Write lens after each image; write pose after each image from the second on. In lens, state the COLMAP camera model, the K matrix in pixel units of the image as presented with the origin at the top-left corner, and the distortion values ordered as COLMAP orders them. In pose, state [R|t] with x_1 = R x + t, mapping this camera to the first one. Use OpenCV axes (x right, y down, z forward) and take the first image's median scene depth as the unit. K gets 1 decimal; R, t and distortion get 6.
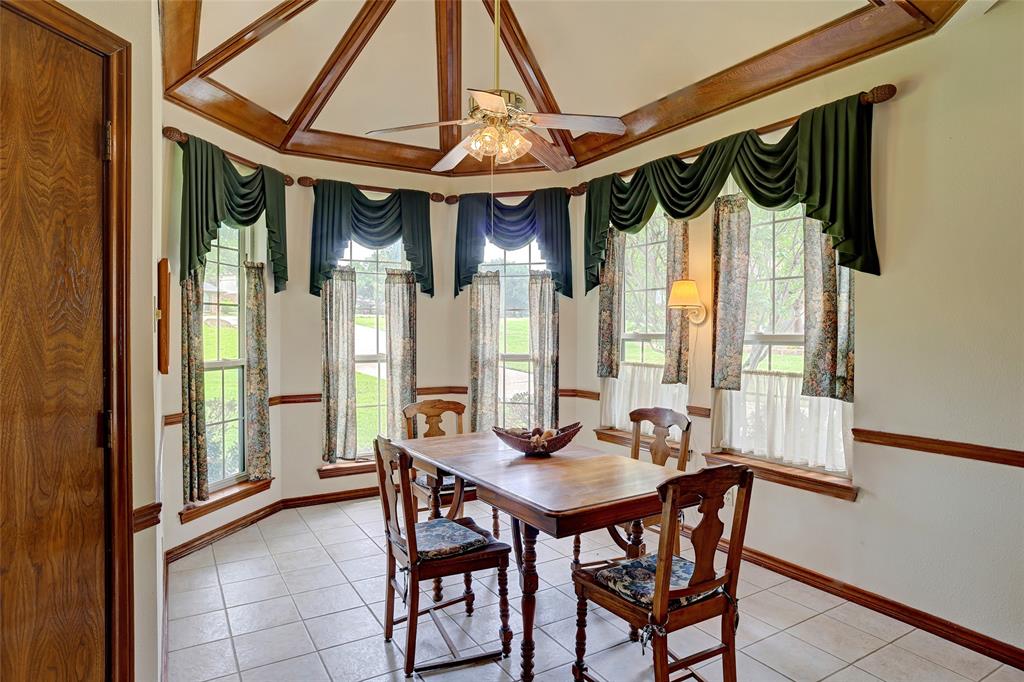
lens RADIAL K [[592.1, 0, 512.7], [0, 592.1, 332.4], [0, 0, 1]] dist [-0.067321, 0.047294]
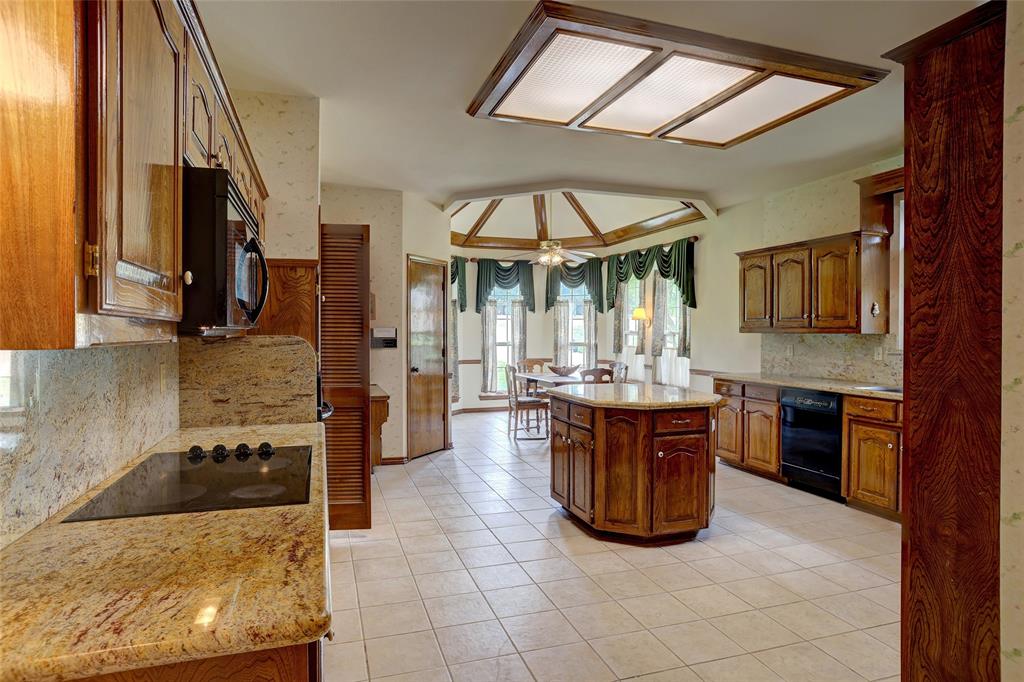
lens RADIAL K [[592.1, 0, 512.7], [0, 592.1, 332.4], [0, 0, 1]] dist [-0.067321, 0.047294]
pose [[0.973540, 0.002010, -0.228506, 0.275275], [-0.001841, 0.999998, 0.000951, 0.003916], [0.228507, -0.000505, 0.973542, -1.060232]]
